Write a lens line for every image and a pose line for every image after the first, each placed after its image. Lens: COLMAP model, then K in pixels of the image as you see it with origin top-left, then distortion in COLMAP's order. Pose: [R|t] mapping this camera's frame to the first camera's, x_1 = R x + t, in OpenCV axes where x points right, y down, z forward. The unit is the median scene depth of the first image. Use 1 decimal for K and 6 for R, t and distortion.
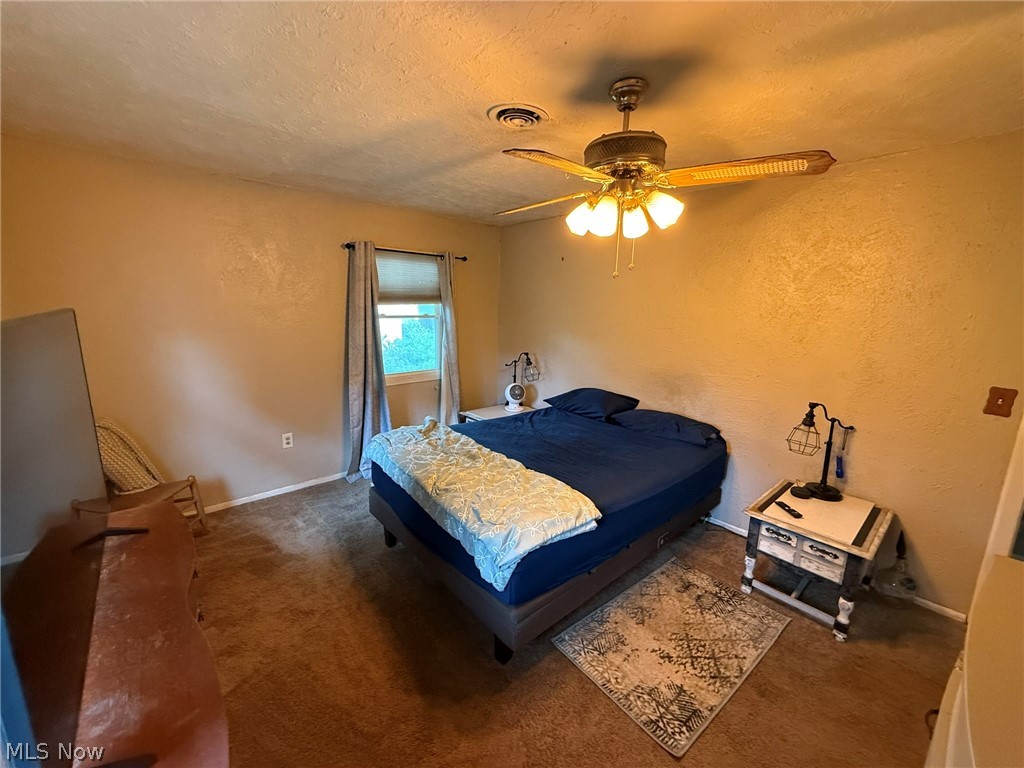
lens RADIAL K [[406.3, 0, 512.0], [0, 406.3, 384.0], [0, 0, 1]] dist [-0.000211, -0.000062]
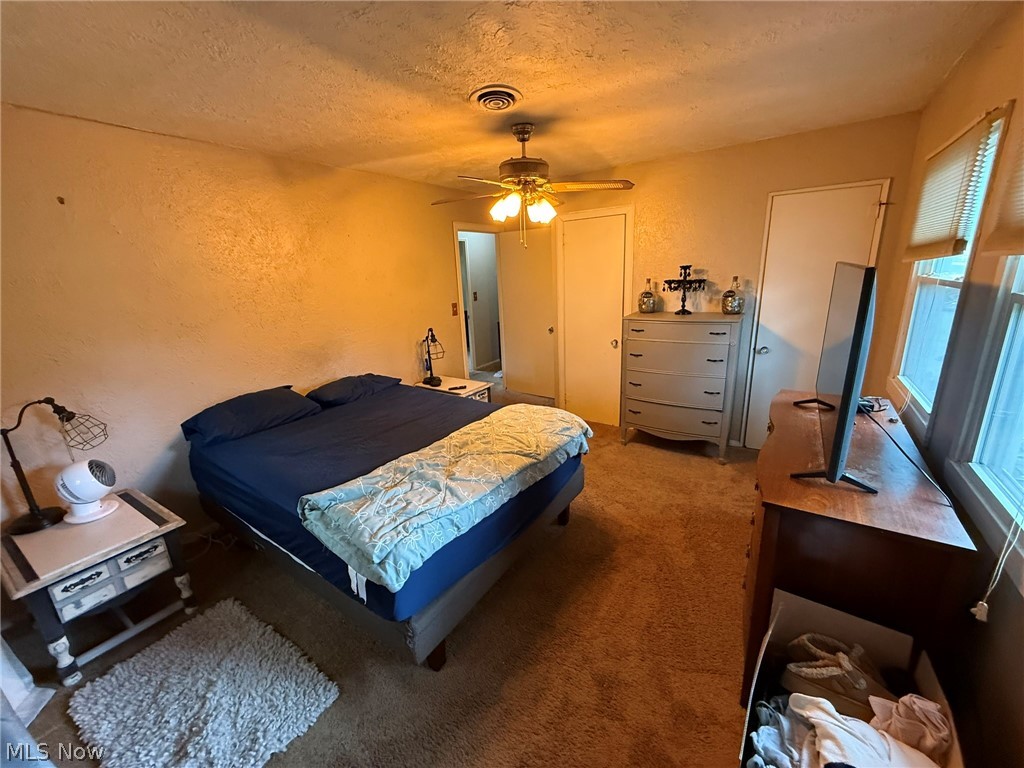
lens RADIAL K [[419.0, 0, 512.0], [0, 419.0, 384.0], [0, 0, 1]] dist [0.001228, 0.000136]
pose [[-0.297513, -0.257601, 0.919308, -0.270338], [0.233632, 0.913990, 0.331720, -0.063275], [-0.925690, 0.313471, -0.211740, 0.306335]]
